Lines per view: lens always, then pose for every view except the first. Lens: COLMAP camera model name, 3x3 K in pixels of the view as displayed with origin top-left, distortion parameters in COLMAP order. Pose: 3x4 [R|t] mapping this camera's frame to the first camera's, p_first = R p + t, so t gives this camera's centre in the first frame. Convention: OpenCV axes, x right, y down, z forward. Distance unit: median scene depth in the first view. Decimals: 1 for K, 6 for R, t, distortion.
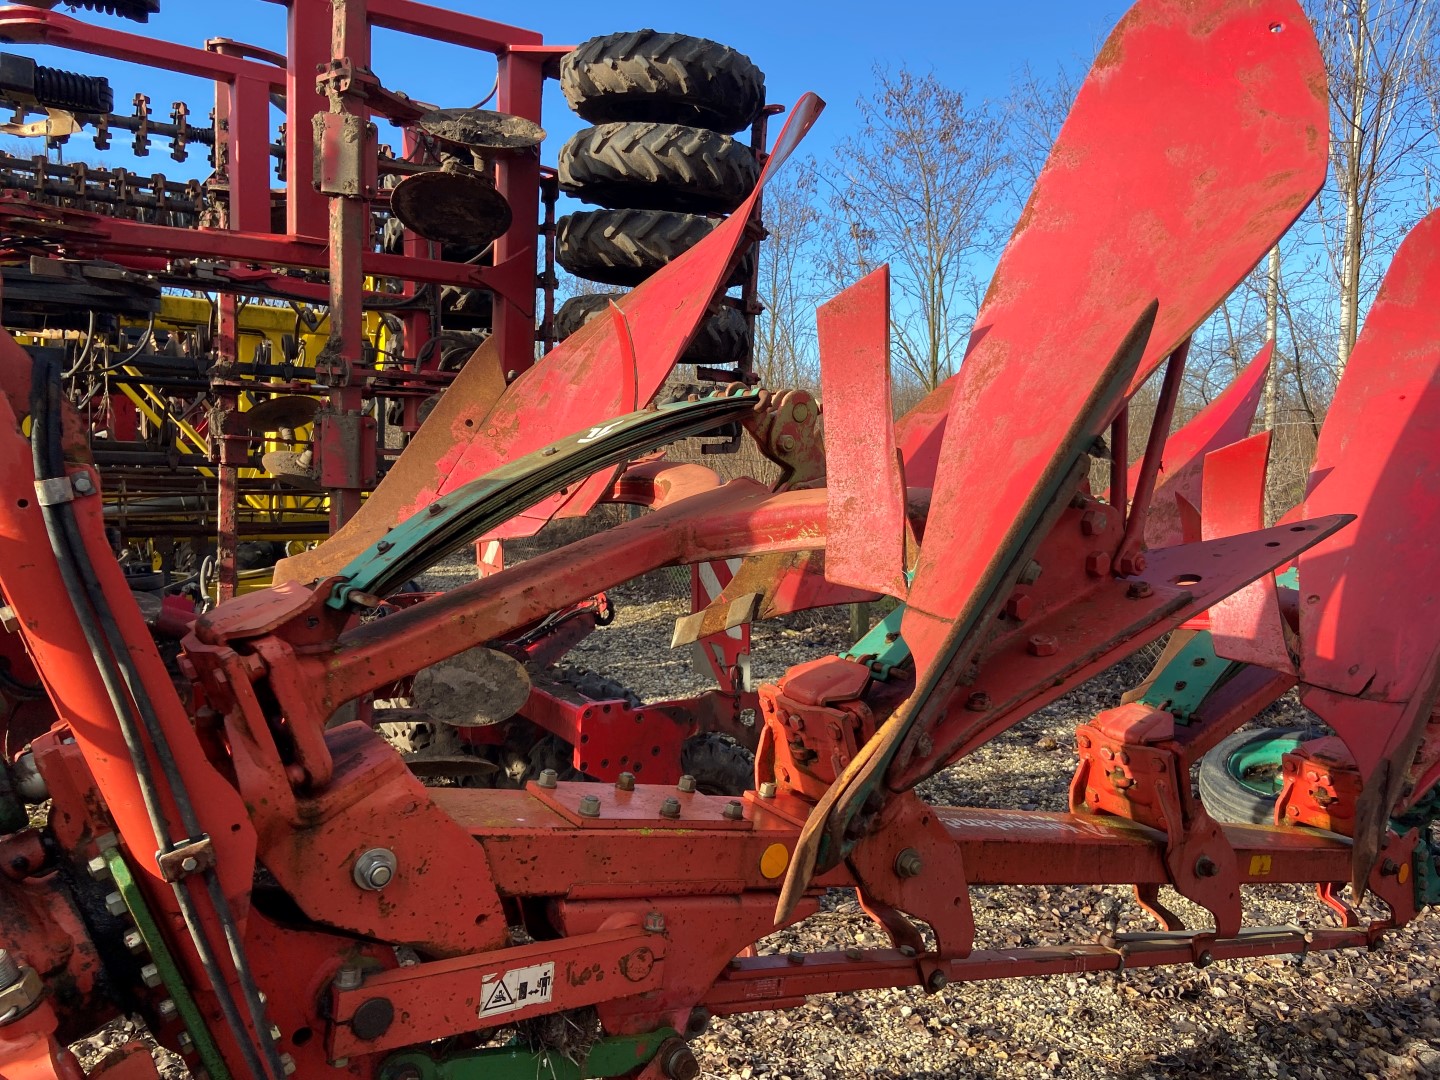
lens RADIAL K [[1087.9, 0, 734.1], [0, 1087.9, 572.0], [0, 0, 1]] dist [0.120043, -0.144877]
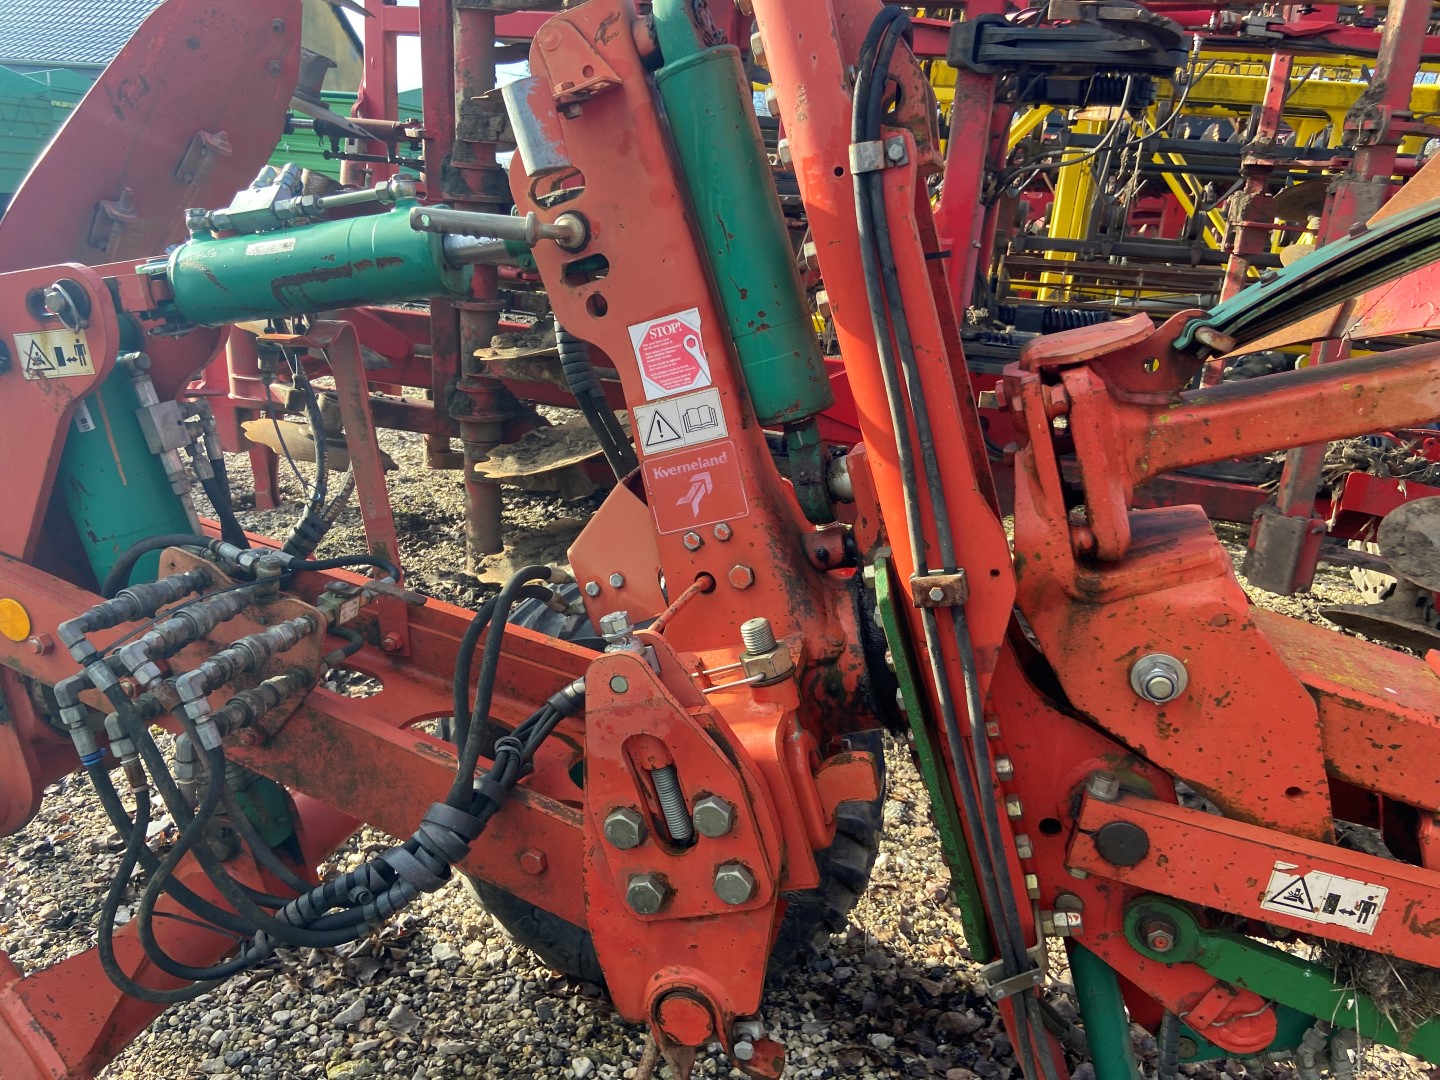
lens RADIAL K [[1087.9, 0, 720.0], [0, 1087.9, 558.5], [0, 0, 1]] dist [0.120043, -0.144877]
pose [[0.633320, 0.242224, -0.735006, 0.048890], [-0.132368, 0.969664, 0.205501, 0.057557], [0.762486, -0.032857, 0.646170, 0.226091]]
